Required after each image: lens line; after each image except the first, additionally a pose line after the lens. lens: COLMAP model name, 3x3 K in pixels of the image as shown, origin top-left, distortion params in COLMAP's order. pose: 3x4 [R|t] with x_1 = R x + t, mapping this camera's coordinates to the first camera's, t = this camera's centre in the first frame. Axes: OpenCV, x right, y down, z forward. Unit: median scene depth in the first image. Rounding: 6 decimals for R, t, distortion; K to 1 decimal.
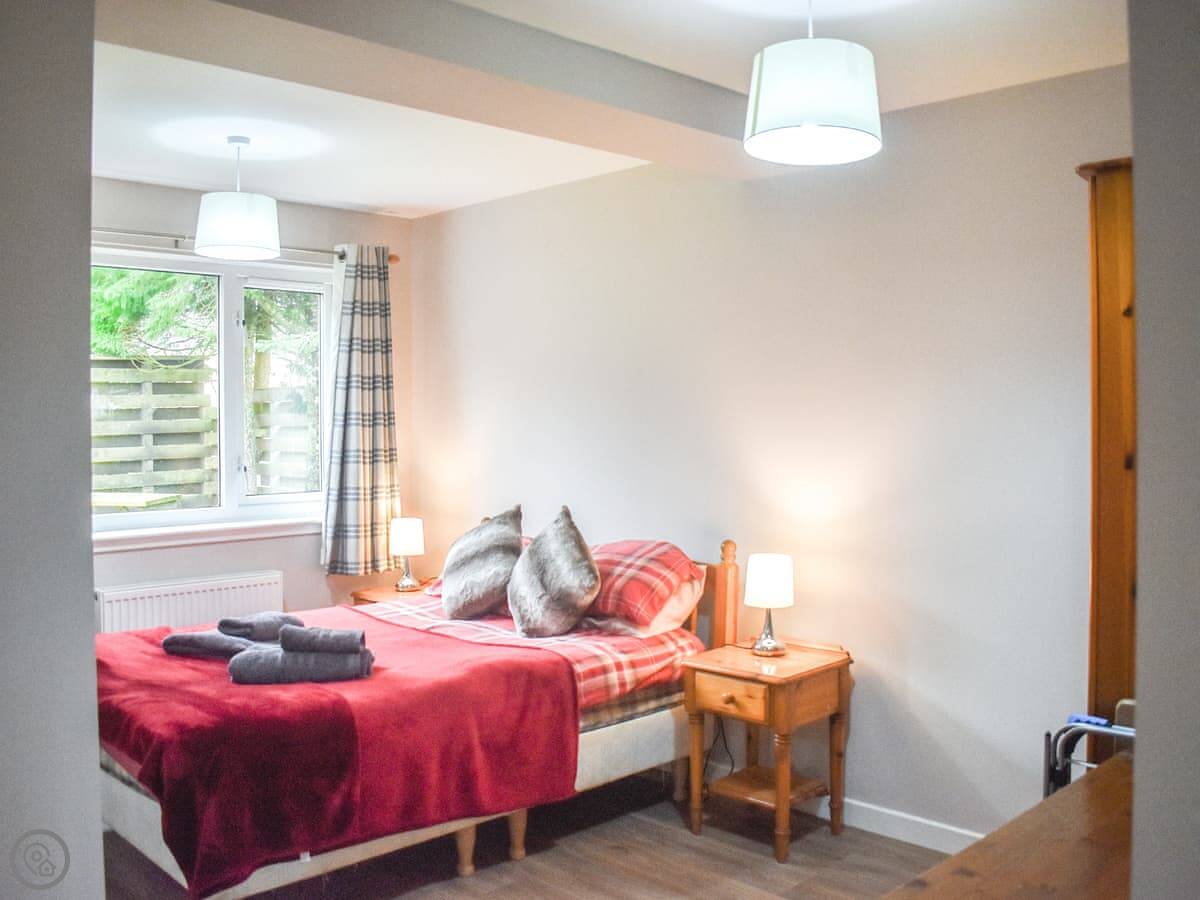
lens RADIAL K [[1127.8, 0, 588.3], [0, 1127.8, 406.8], [0, 0, 1]] dist [-0.090764, 0.000000]
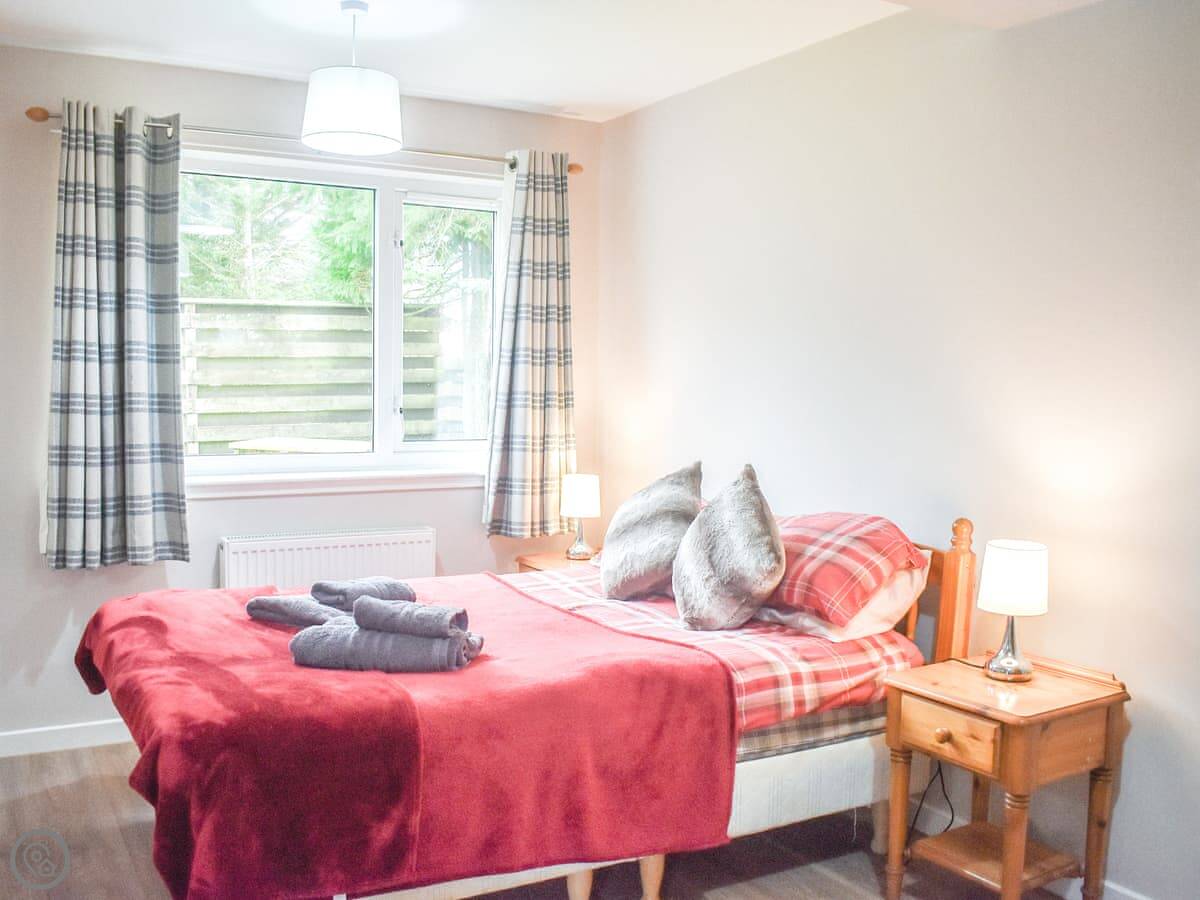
lens RADIAL K [[1127.8, 0, 564.0], [0, 1127.8, 444.5], [0, 0, 1]] dist [-0.090764, 0.000000]
pose [[0.965294, 0.035862, -0.258692, 0.058903], [-0.018947, 0.997533, 0.067588, 0.024970], [0.260478, -0.060341, 0.963592, 0.224937]]
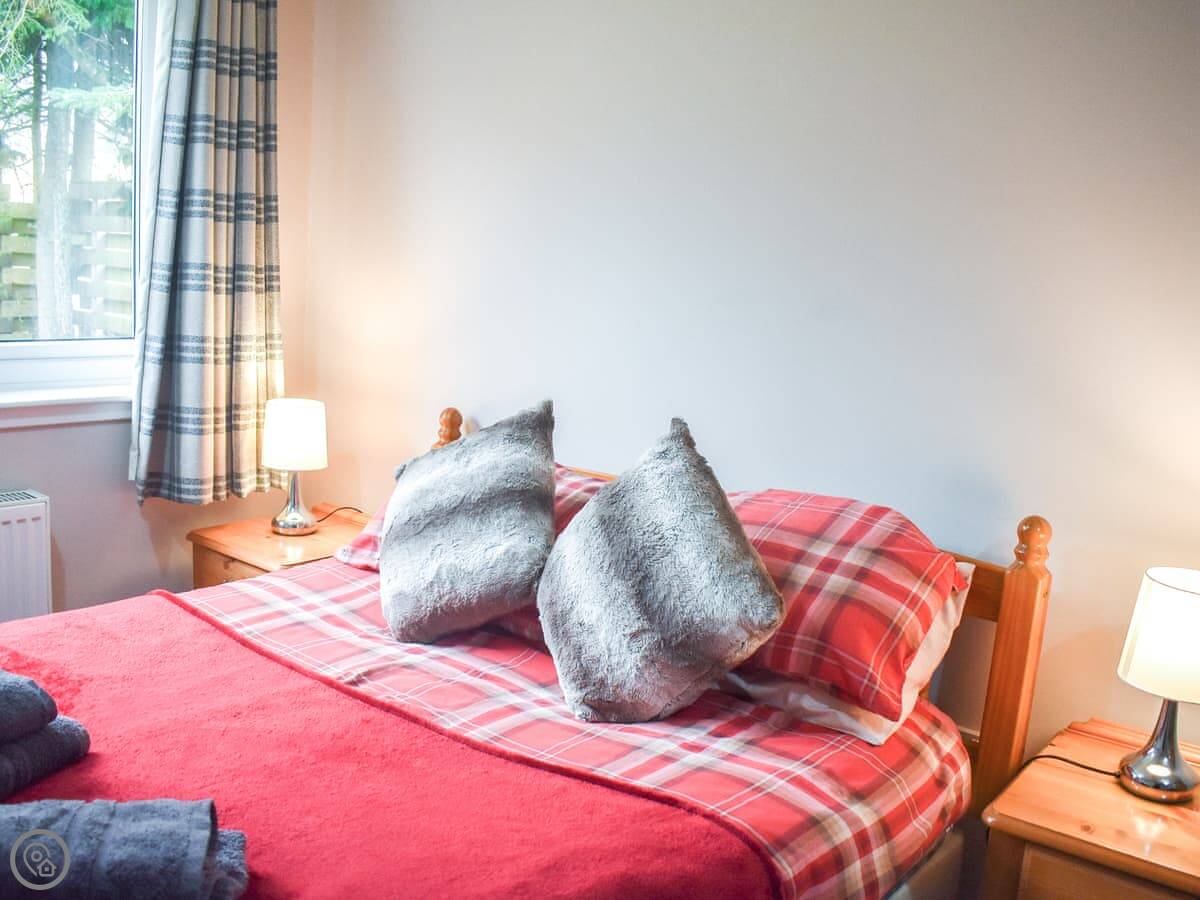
lens RADIAL K [[1127.8, 0, 617.4], [0, 1127.8, 459.0], [0, 0, 1]] dist [-0.090764, 0.000000]
pose [[0.987088, 0.046701, 0.153218, -0.116786], [-0.074233, 0.981002, 0.179232, 0.026032], [-0.141937, -0.188291, 0.971803, 0.585522]]
